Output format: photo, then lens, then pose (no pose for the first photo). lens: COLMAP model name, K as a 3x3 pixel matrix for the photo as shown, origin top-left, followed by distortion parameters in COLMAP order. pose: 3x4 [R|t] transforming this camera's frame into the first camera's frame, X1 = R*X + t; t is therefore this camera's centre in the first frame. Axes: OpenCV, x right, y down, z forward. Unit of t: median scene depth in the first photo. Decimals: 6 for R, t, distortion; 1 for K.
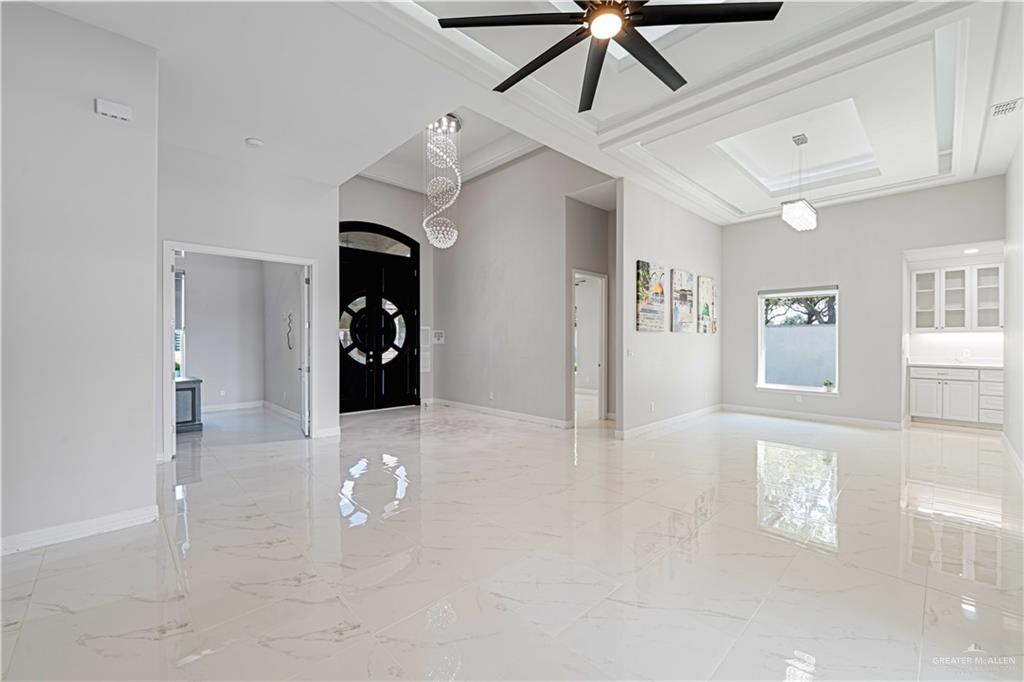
lens RADIAL K [[416.7, 0, 514.9], [0, 416.7, 341.2], [0, 0, 1]] dist [-0.002278, -0.000396]
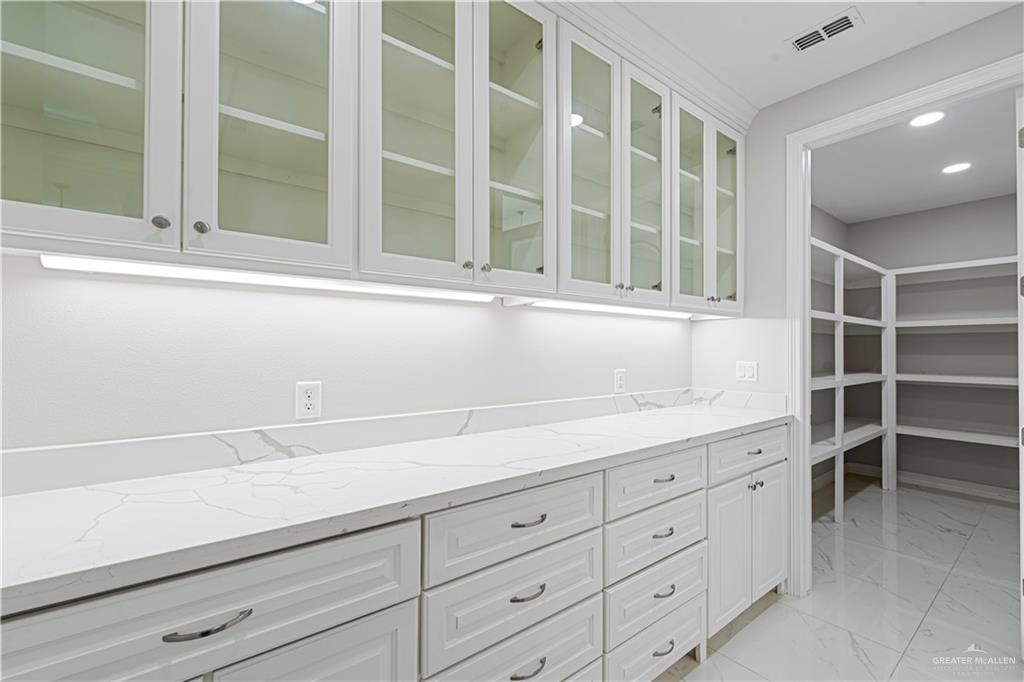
lens RADIAL K [[416.7, 0, 513.6], [0, 416.7, 345.1], [0, 0, 1]] dist [-0.002278, -0.000396]
pose [[0.123241, 0.005500, 0.992362, 0.922728], [0.004862, 0.999969, -0.006146, 0.004676], [-0.992365, 0.005582, 0.123211, 0.897981]]
